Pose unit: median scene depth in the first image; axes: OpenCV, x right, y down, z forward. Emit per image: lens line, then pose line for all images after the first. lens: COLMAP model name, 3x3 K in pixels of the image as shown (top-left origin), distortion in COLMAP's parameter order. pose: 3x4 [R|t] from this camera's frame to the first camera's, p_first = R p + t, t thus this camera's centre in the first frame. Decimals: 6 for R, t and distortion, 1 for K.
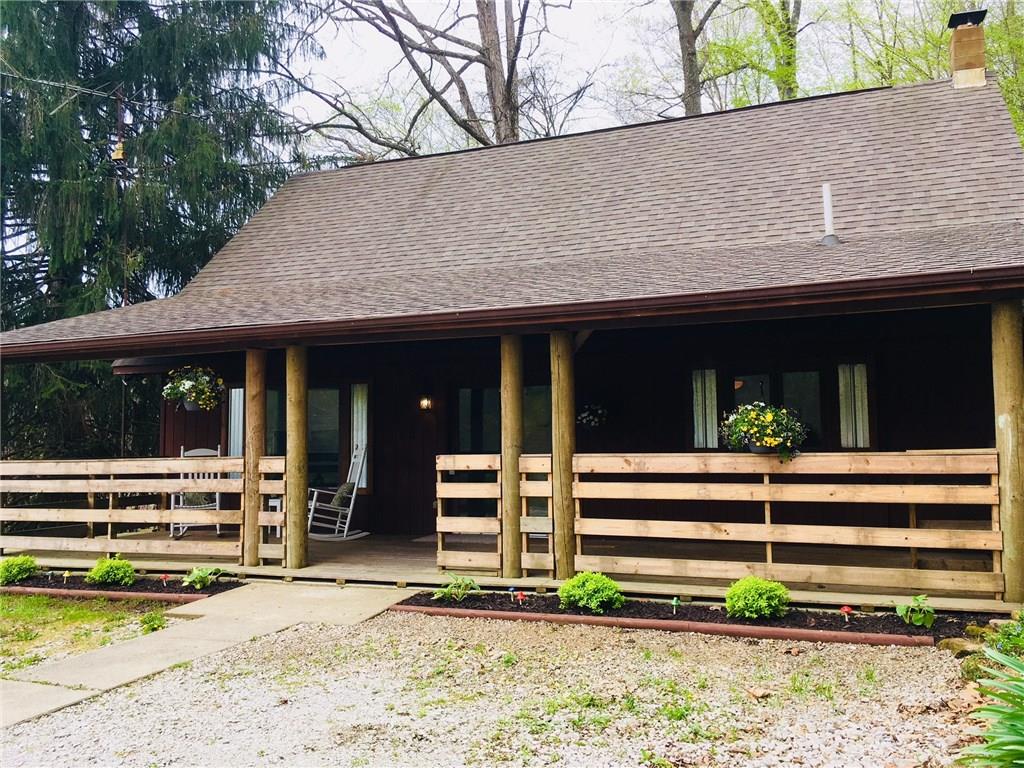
lens RADIAL K [[867.8, 0, 512.7], [0, 867.8, 380.3], [0, 0, 1]] dist [0.078161, -0.117007]
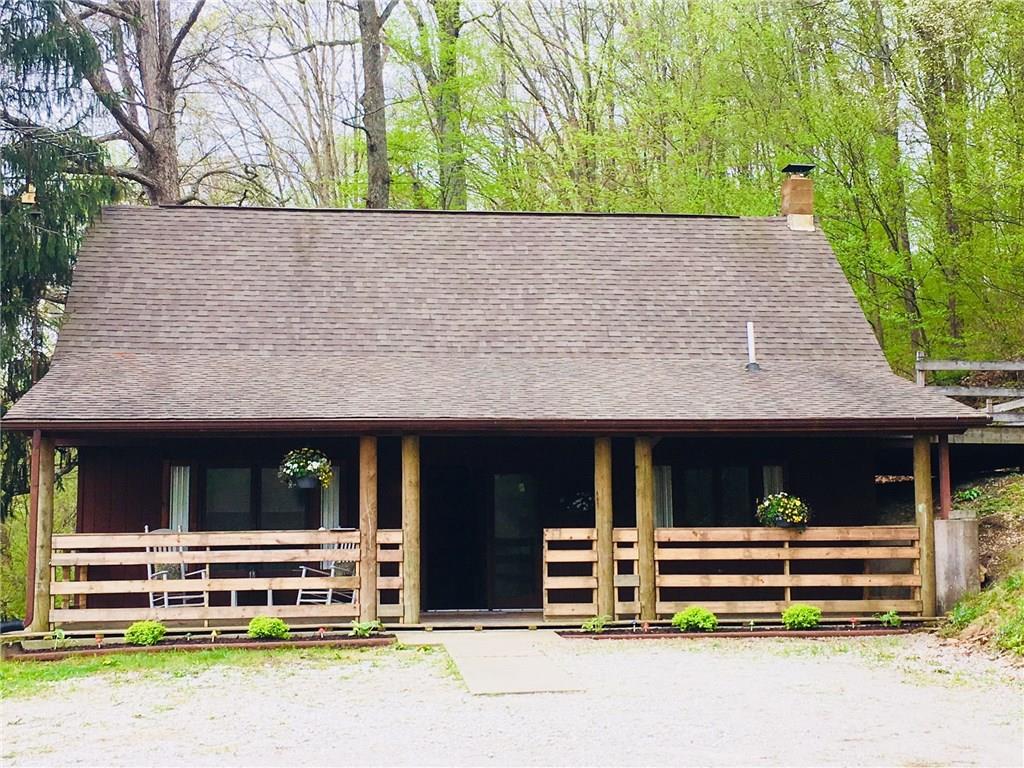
lens RADIAL K [[1514.6, 0, 512.0], [0, 1514.6, 384.0], [0, 0, 1]] dist [0.072548, -0.014274]
pose [[0.883701, 0.058770, 0.464347, -1.200911], [-0.035522, 0.997646, -0.058665, 0.007525], [-0.466702, 0.035348, 0.883708, -0.967311]]
